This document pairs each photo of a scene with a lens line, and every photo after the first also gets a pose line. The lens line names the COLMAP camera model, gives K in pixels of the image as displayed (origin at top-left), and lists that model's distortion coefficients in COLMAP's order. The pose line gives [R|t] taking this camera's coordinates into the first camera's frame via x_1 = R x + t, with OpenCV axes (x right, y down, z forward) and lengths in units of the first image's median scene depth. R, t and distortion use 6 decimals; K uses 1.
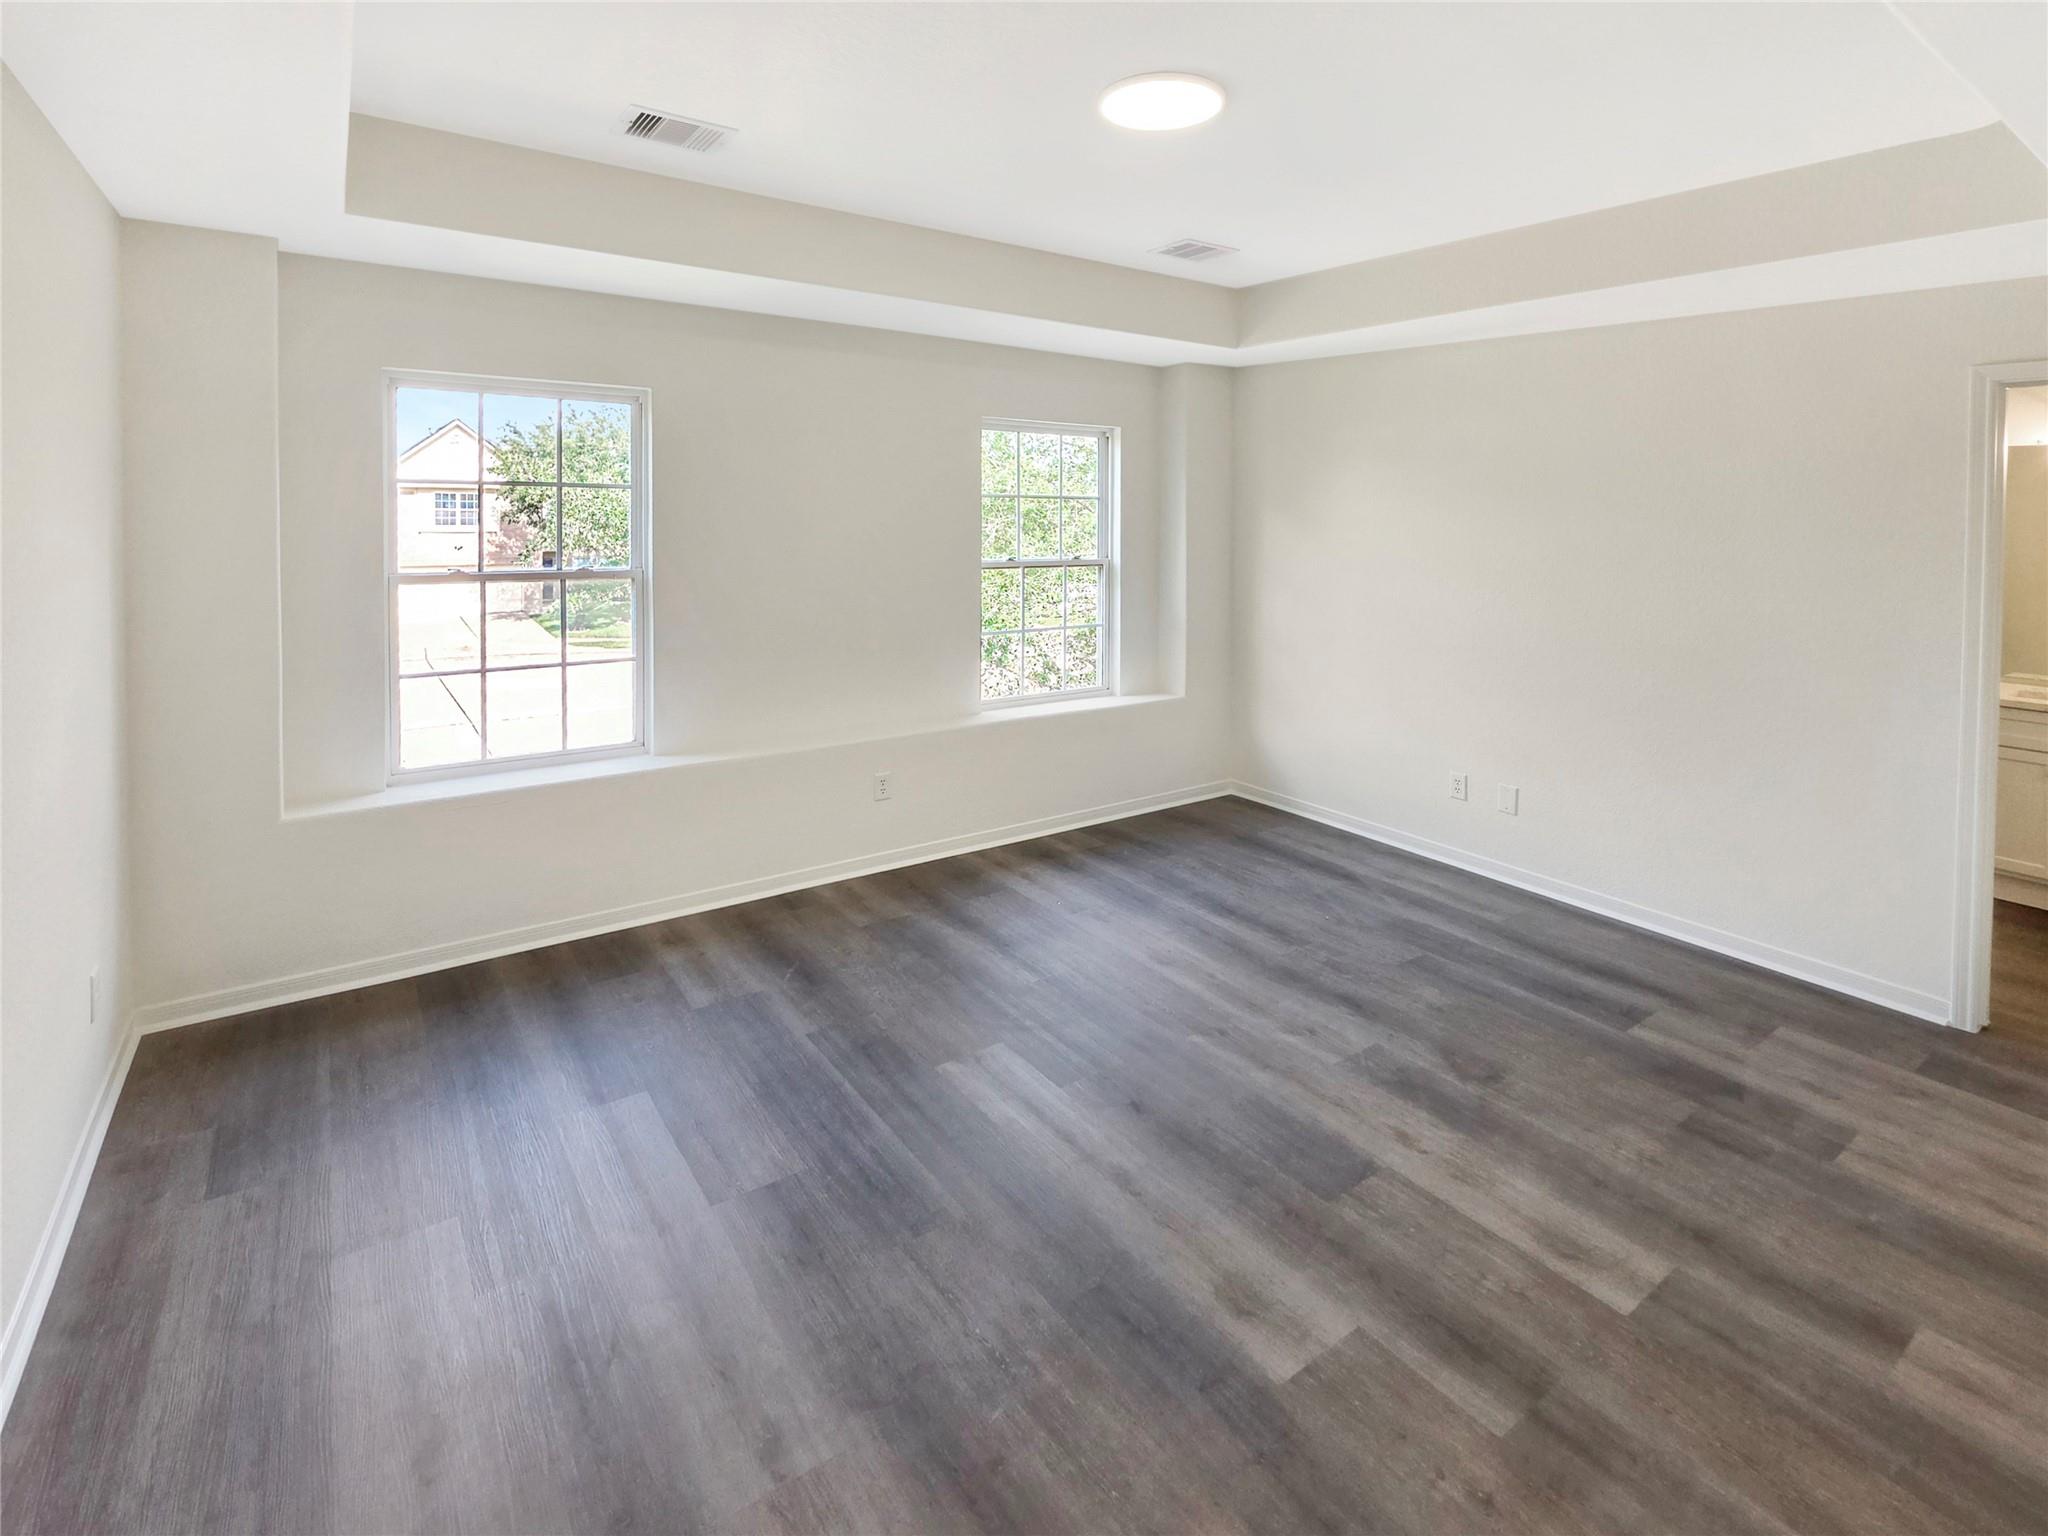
lens RADIAL K [[822.5, 0, 1024.9], [0, 822.5, 758.7], [0, 0, 1]] dist [-0.000523, -0.000183]
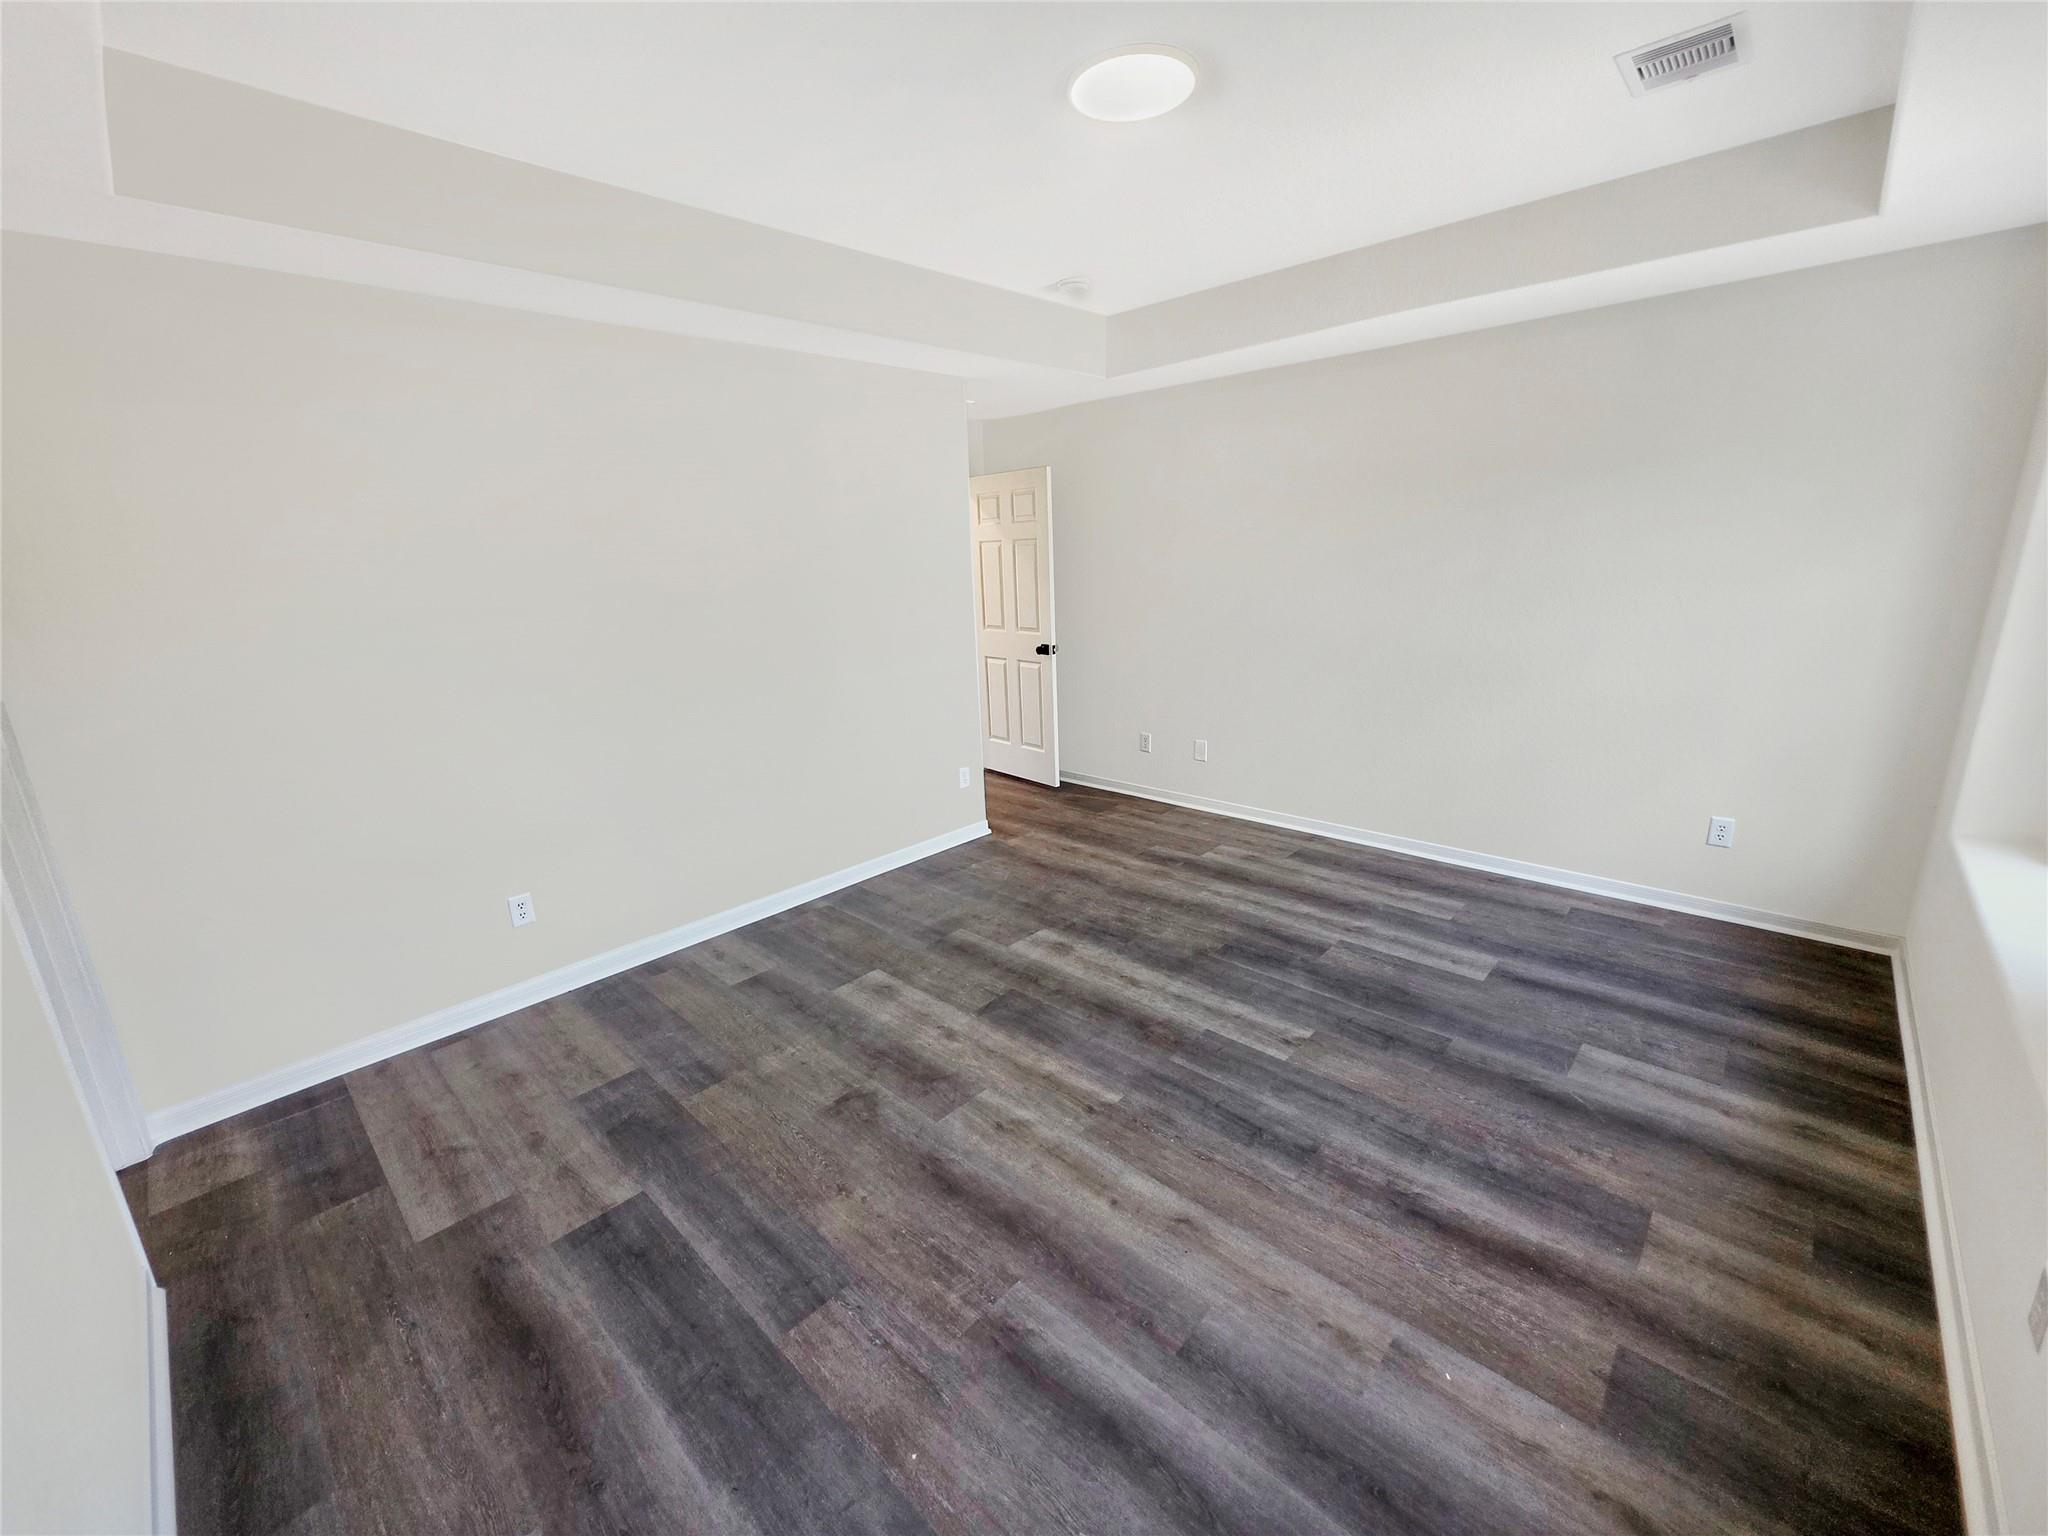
lens RADIAL K [[822.5, 0, 1024.9], [0, 822.5, 758.7], [0, 0, 1]] dist [-0.000523, -0.000183]
pose [[-0.971140, 0.076791, -0.225809, 0.593716], [-0.046505, 0.867616, 0.495055, -0.589899], [0.233932, 0.491269, -0.839006, 1.884171]]
